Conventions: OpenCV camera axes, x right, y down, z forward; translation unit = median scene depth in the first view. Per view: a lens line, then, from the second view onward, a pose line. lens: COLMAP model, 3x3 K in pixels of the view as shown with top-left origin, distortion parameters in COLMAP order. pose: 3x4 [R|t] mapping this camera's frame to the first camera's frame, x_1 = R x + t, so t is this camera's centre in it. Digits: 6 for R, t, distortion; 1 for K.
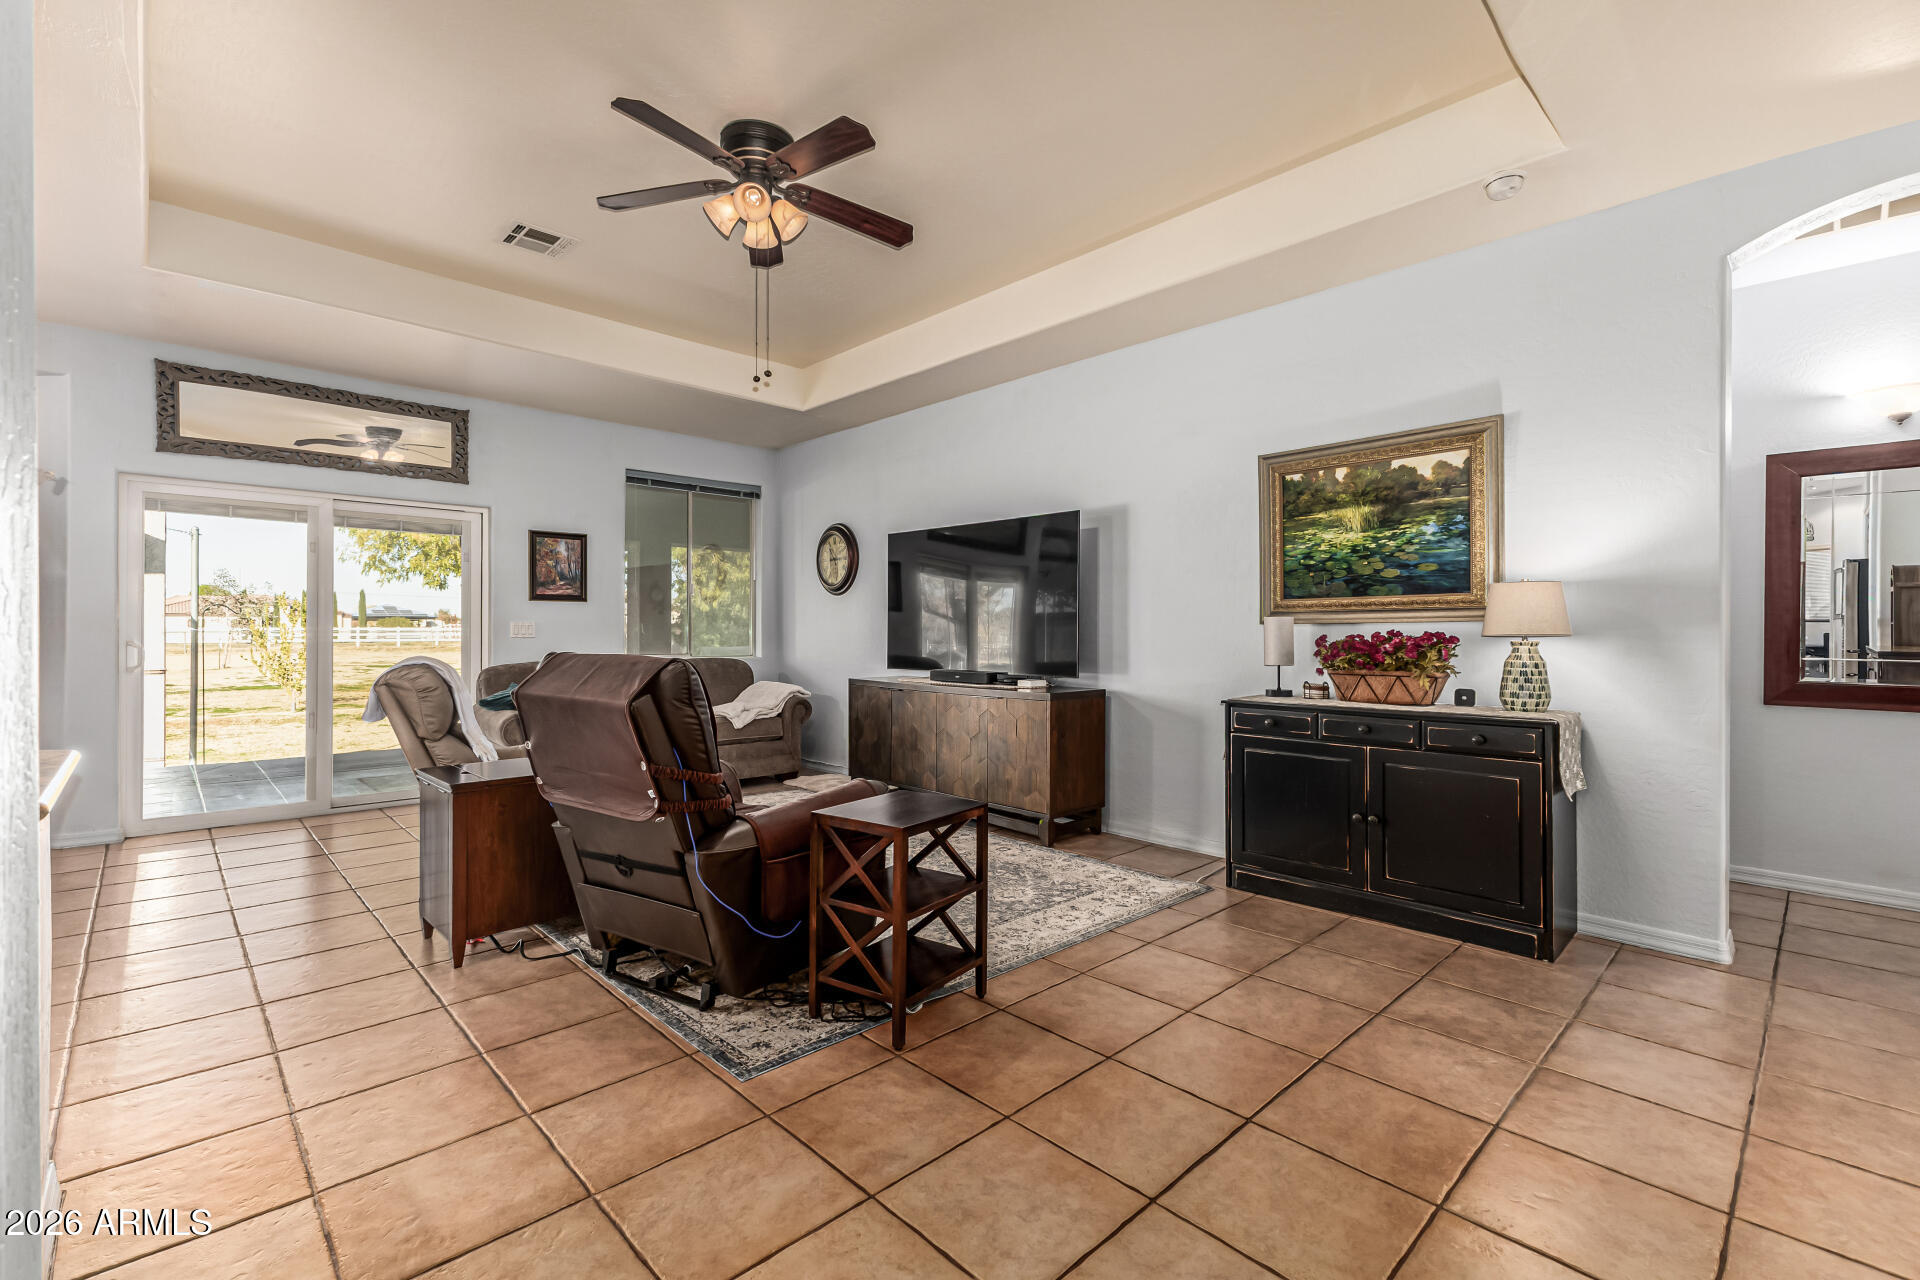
lens RADIAL K [[838.3, 0, 962.2], [0, 838.3, 642.7], [0, 0, 1]] dist [0.005248, 0.000207]
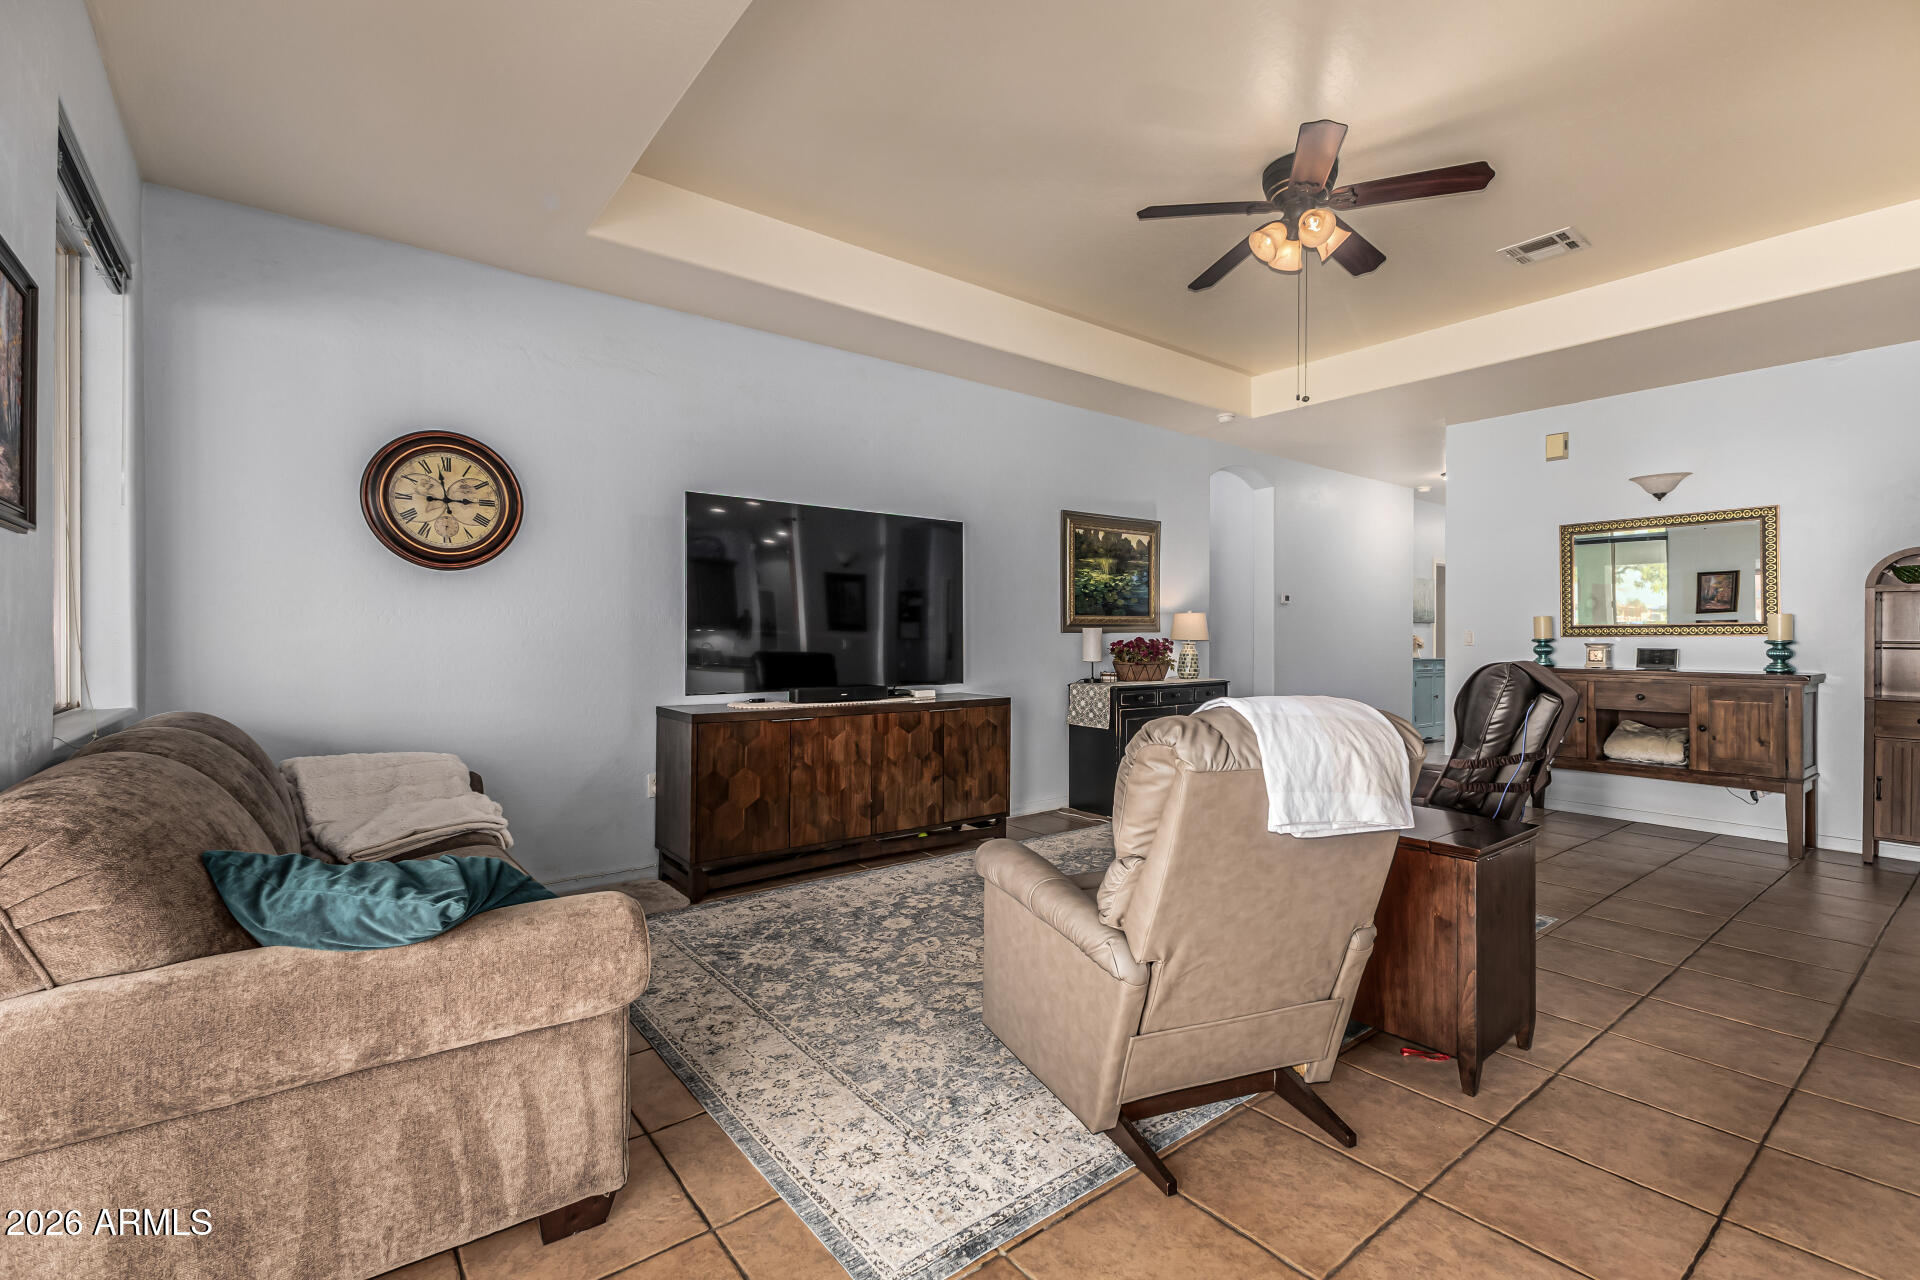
lens RADIAL K [[838.3, 0, 962.2], [0, 838.3, 642.7], [0, 0, 1]] dist [0.005248, 0.000207]
pose [[0.111798, -0.008508, 0.993695, -1.091602], [0.012225, 0.999899, 0.007186, -0.019056], [-0.993656, 0.011345, 0.111891, 1.075313]]
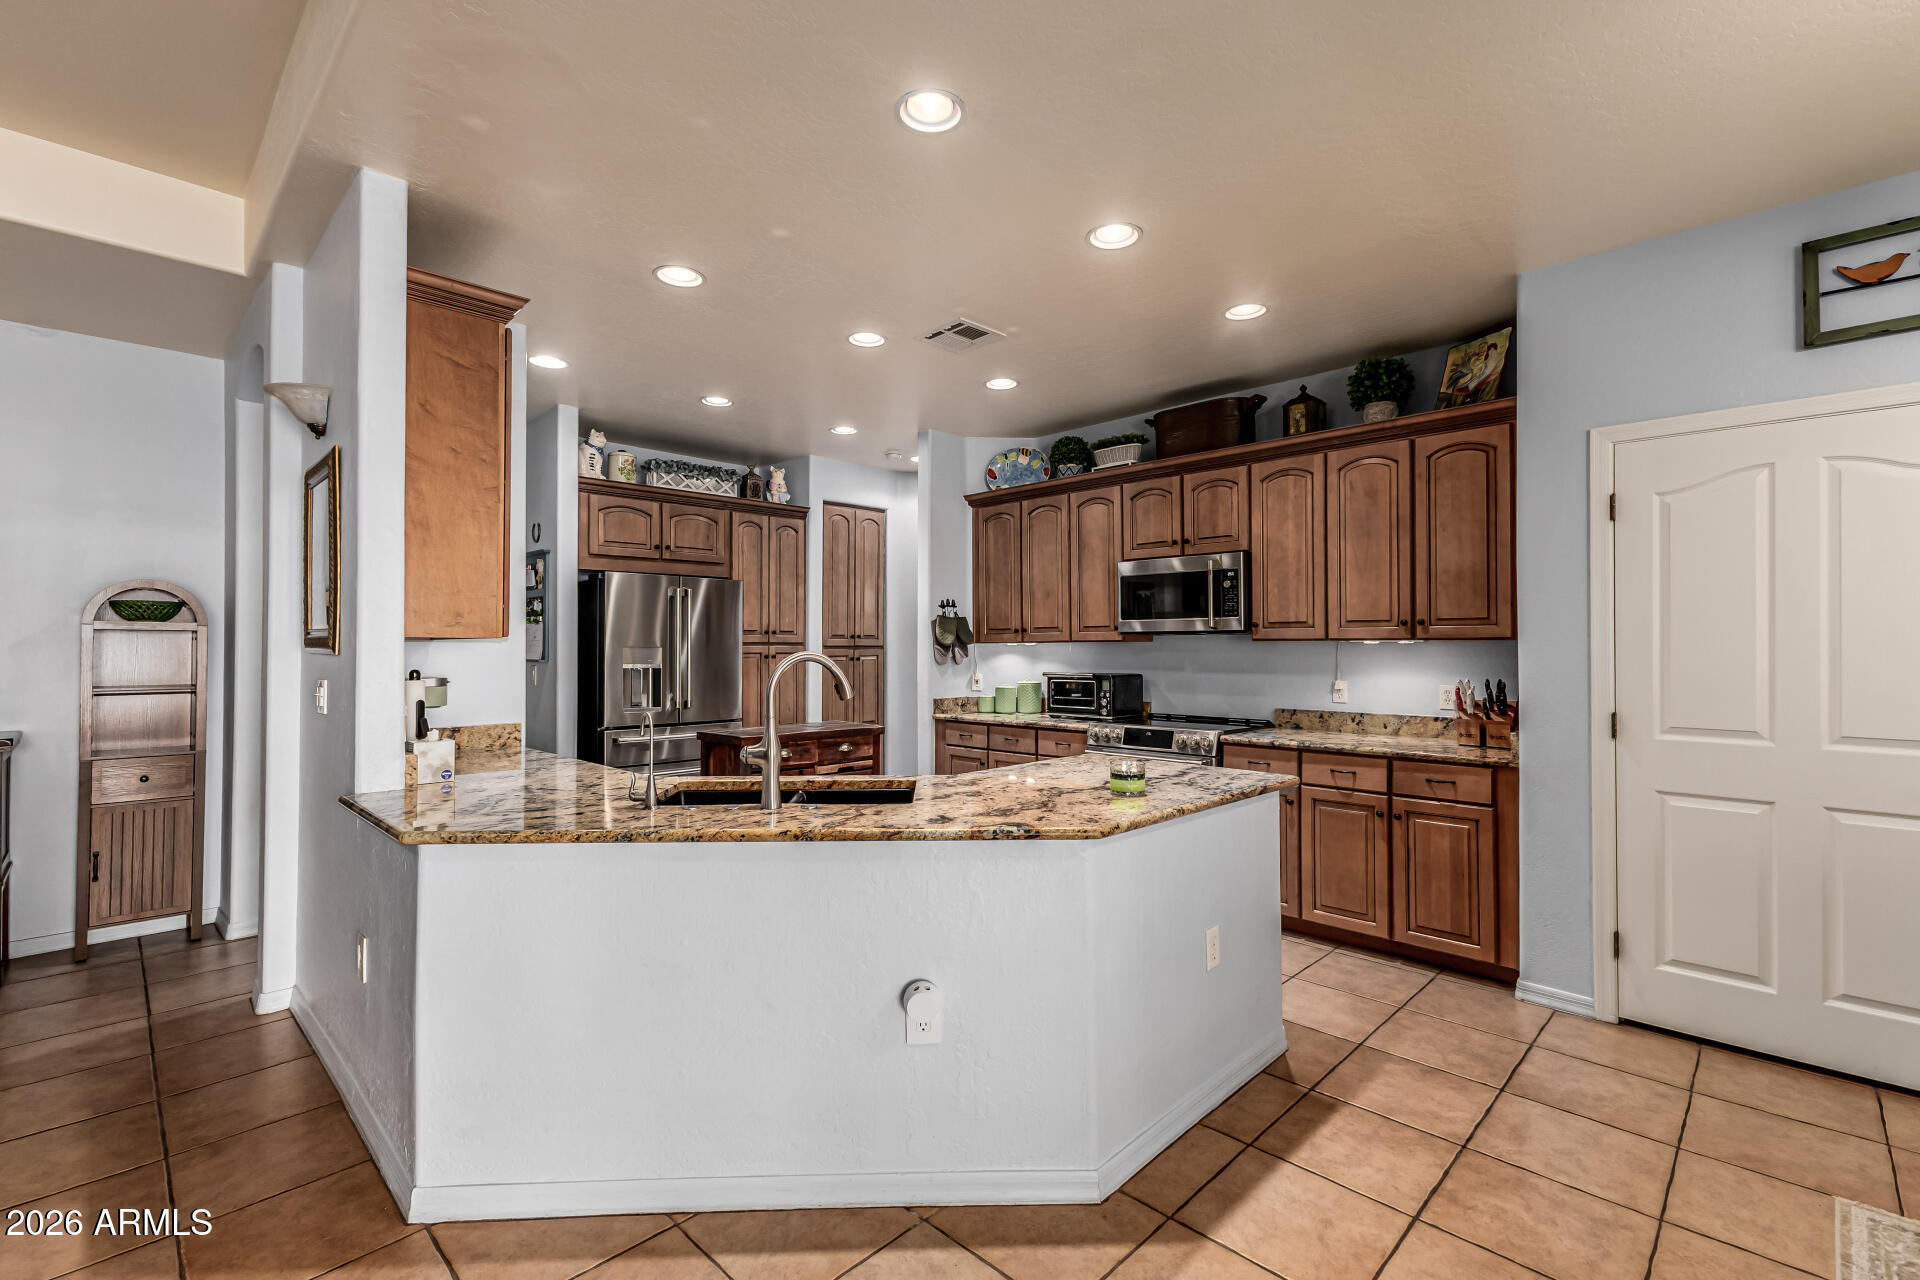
lens RADIAL K [[843.9, 0, 968.6], [0, 843.9, 636.9], [0, 0, 1]] dist [0.002415, 0.000375]
pose [[-0.999704, 0.000506, -0.024336, -0.778578], [0.000345, 0.999978, 0.006612, -0.060541], [0.024338, 0.006602, -0.999682, 0.943449]]
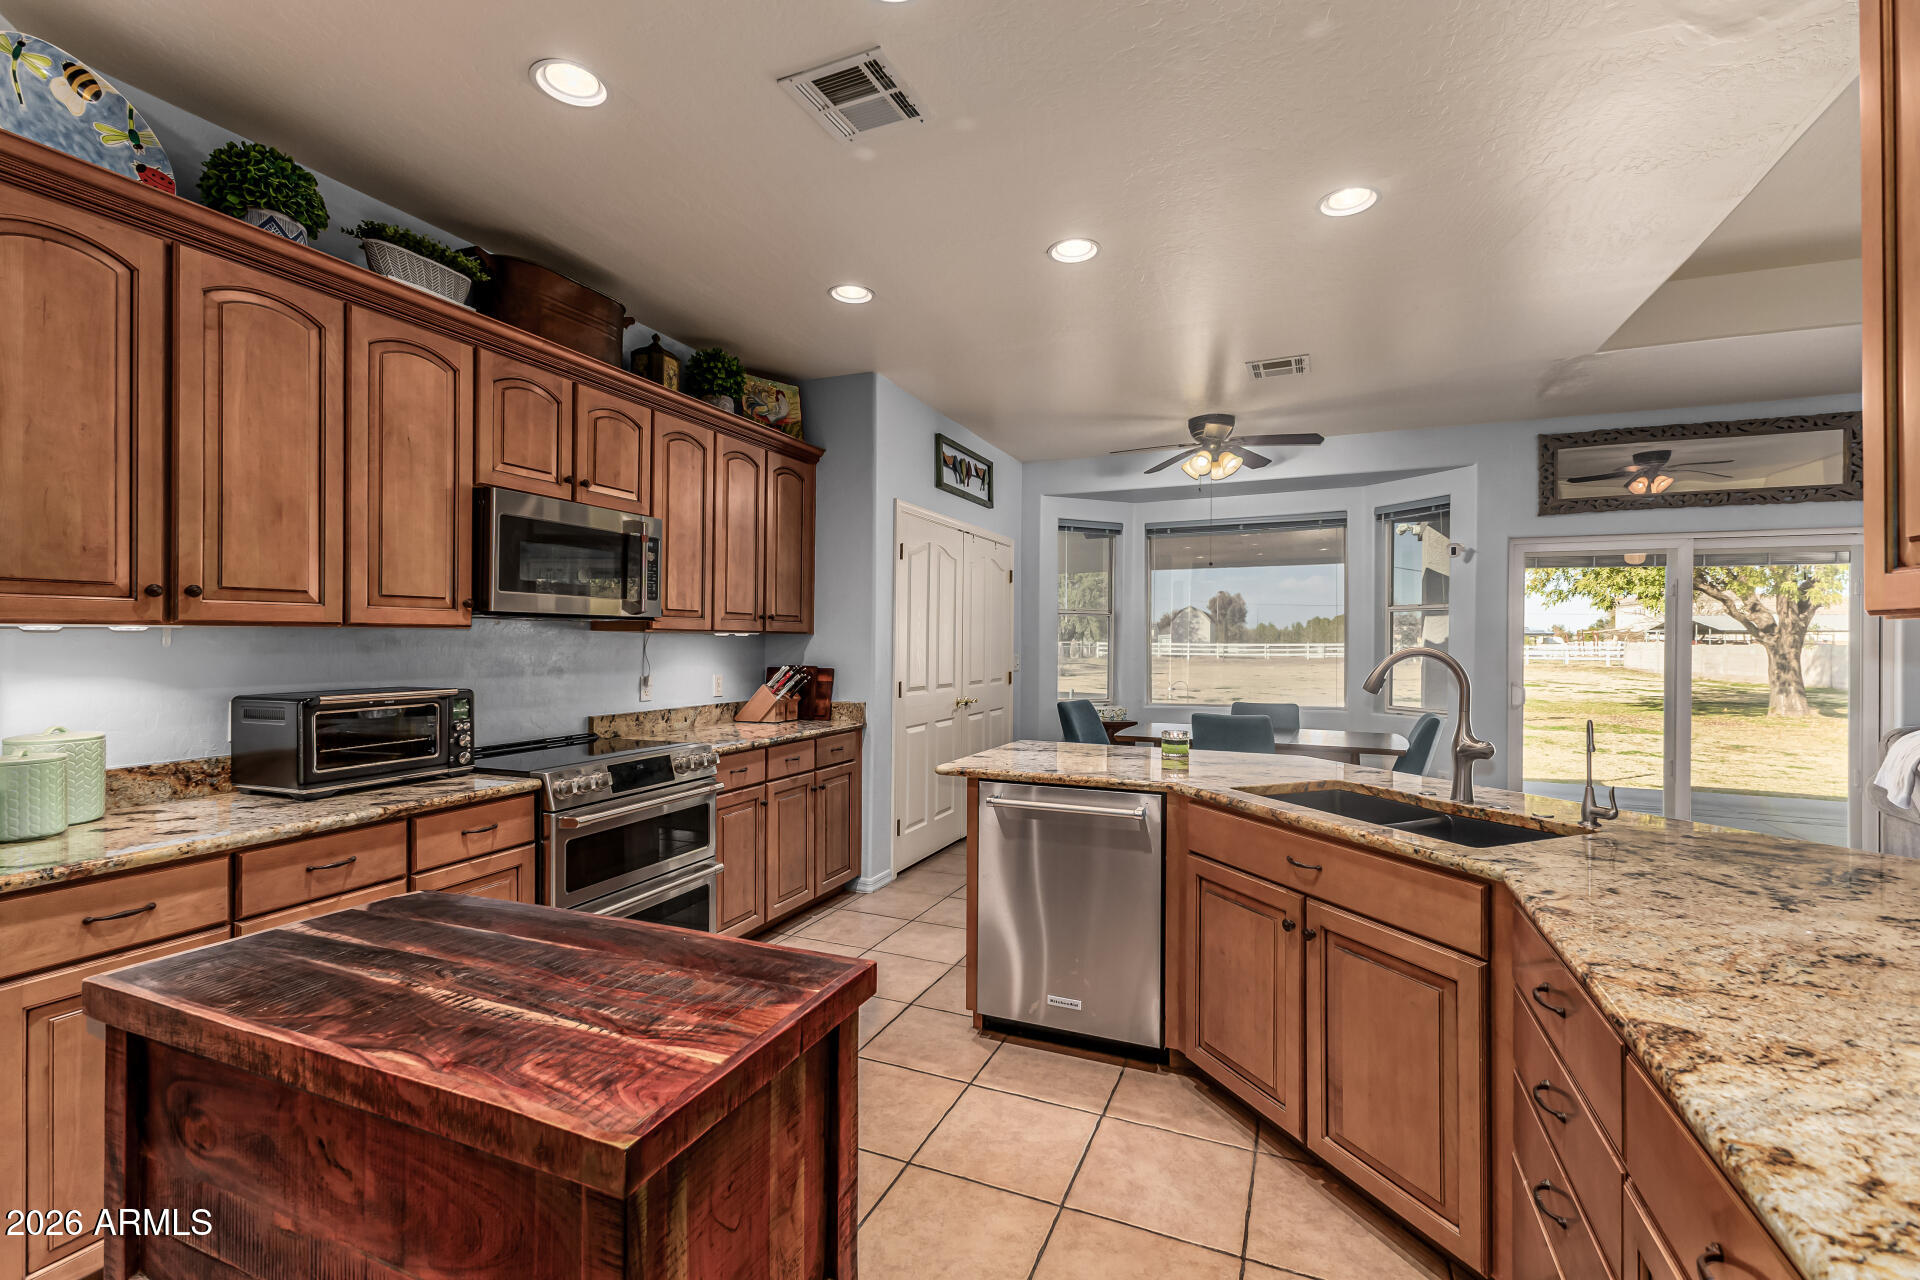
lens RADIAL K [[819.8, 0, 960.0], [0, 819.8, 640.0], [0, 0, 1]] dist [0.002688, 0.000093]
pose [[0.376106, 0.002439, -0.926573, -0.267608], [-0.023813, 0.999692, -0.007035, -0.040596], [0.926270, 0.024711, 0.376048, -0.154659]]
